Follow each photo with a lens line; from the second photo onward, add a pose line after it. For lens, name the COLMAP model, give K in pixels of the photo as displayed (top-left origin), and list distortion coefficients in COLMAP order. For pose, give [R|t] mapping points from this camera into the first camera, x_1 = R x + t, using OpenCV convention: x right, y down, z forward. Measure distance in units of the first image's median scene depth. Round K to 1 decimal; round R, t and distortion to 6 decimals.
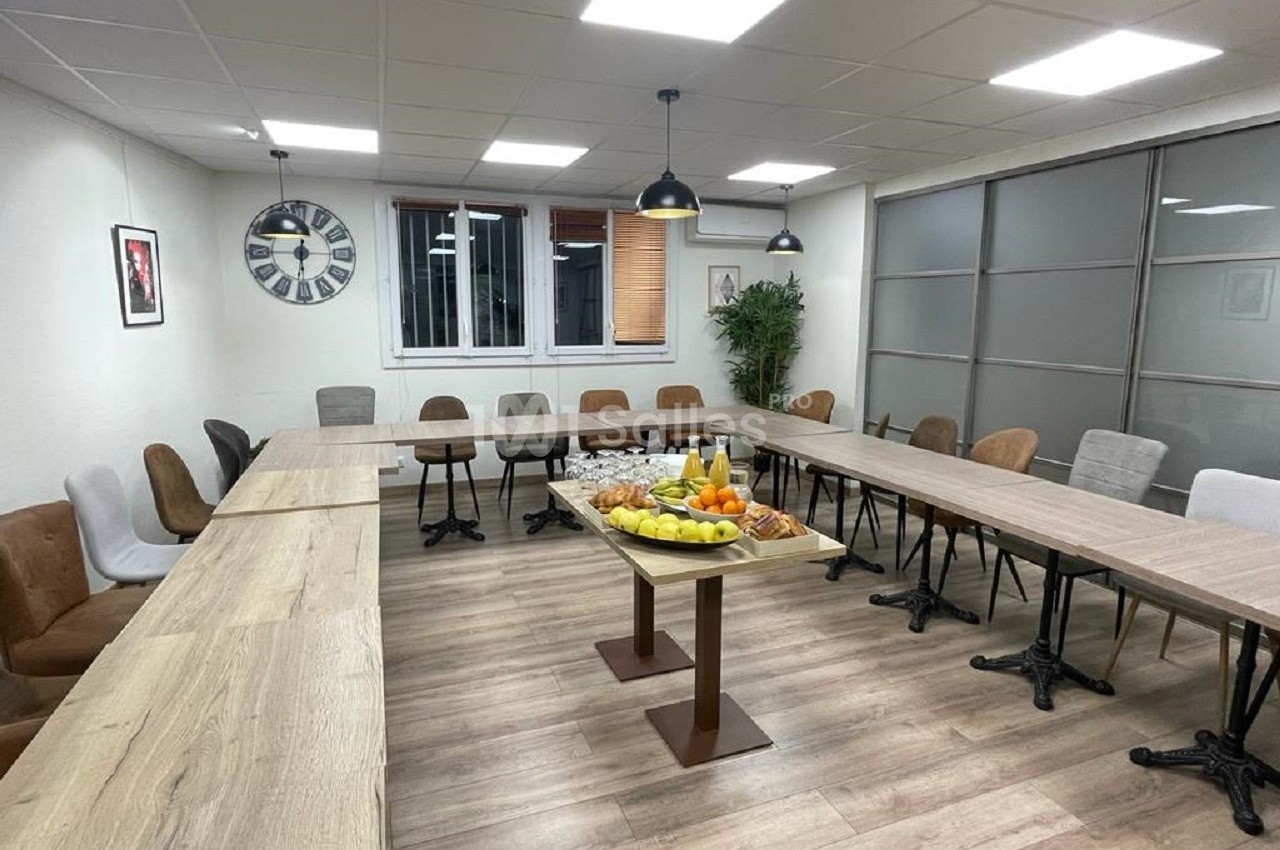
lens RADIAL K [[708.4, 0, 632.7], [0, 708.4, 422.5], [0, 0, 1]] dist [0.013344, -0.001636]
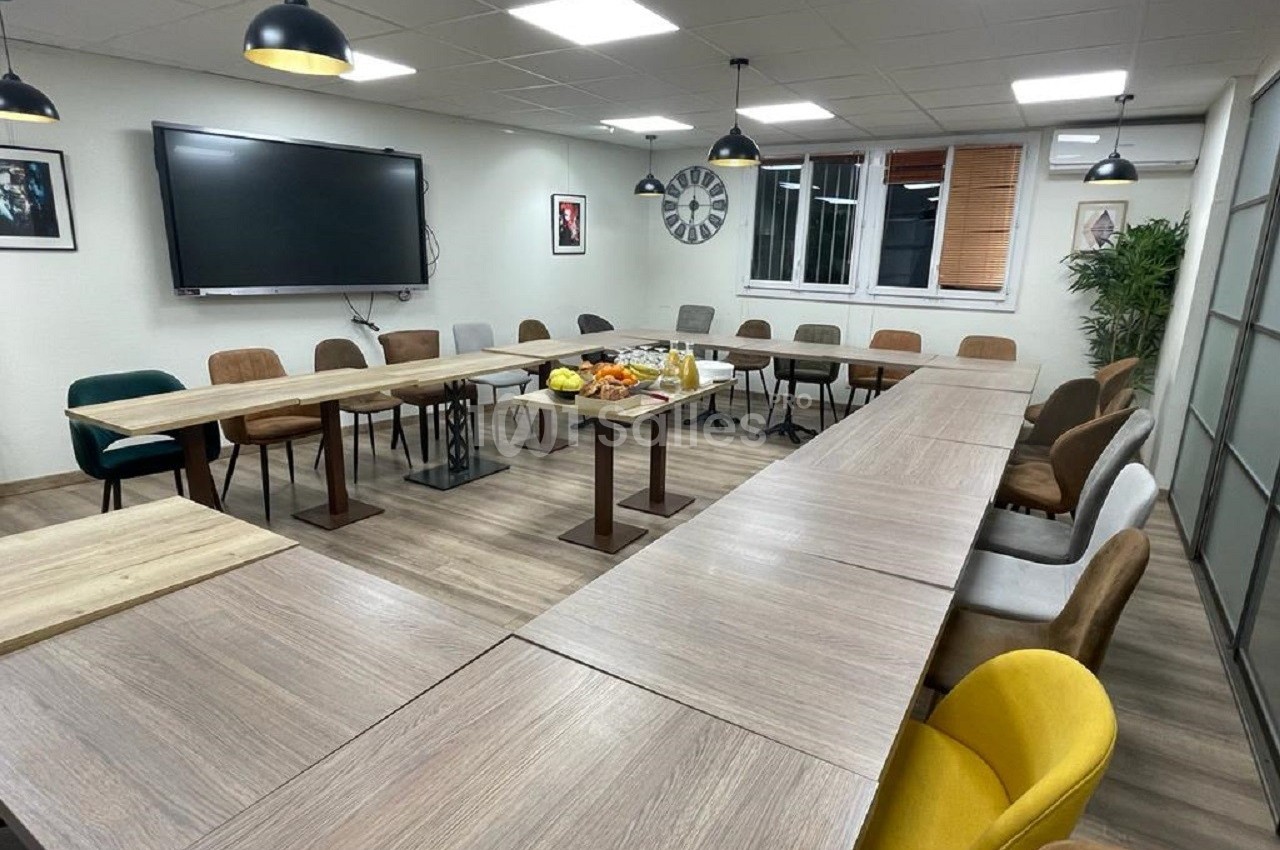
lens RADIAL K [[708.4, 0, 640.9], [0, 708.4, 425.1], [0, 0, 1]] dist [0.013344, -0.001636]
pose [[0.599368, 0.203099, -0.774280, 0.614445], [-0.150191, 0.978631, 0.140440, -0.000314], [0.786258, 0.032115, 0.617064, 0.084938]]
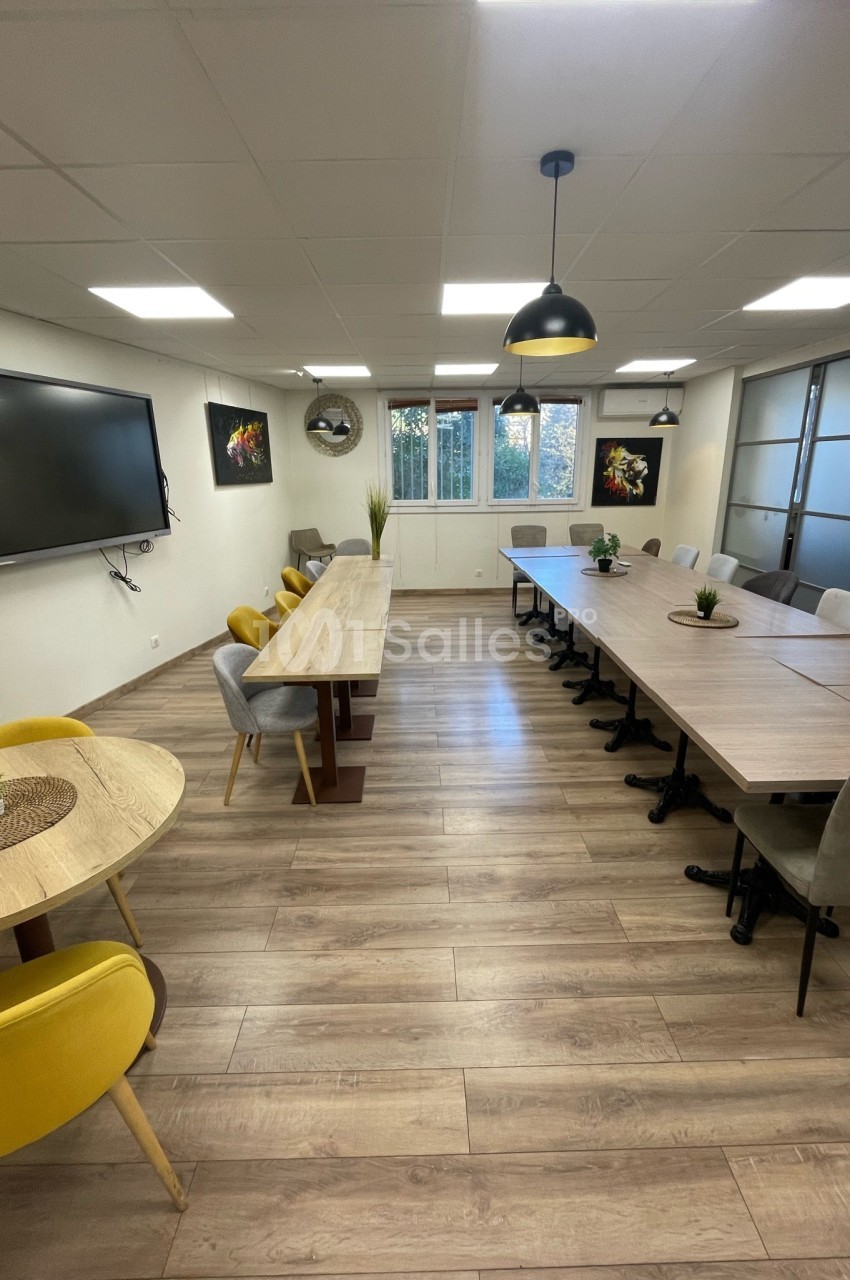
lens RADIAL K [[618.1, 0, 421.1], [0, 618.1, 639.9], [0, 0, 1]] dist [0.014864, 0.000345]
pose [[0.933655, 0.081475, -0.348785, 0.227166], [-0.038392, 0.990939, 0.128709, 0.019511], [0.356111, -0.106779, 0.928323, -0.253993]]
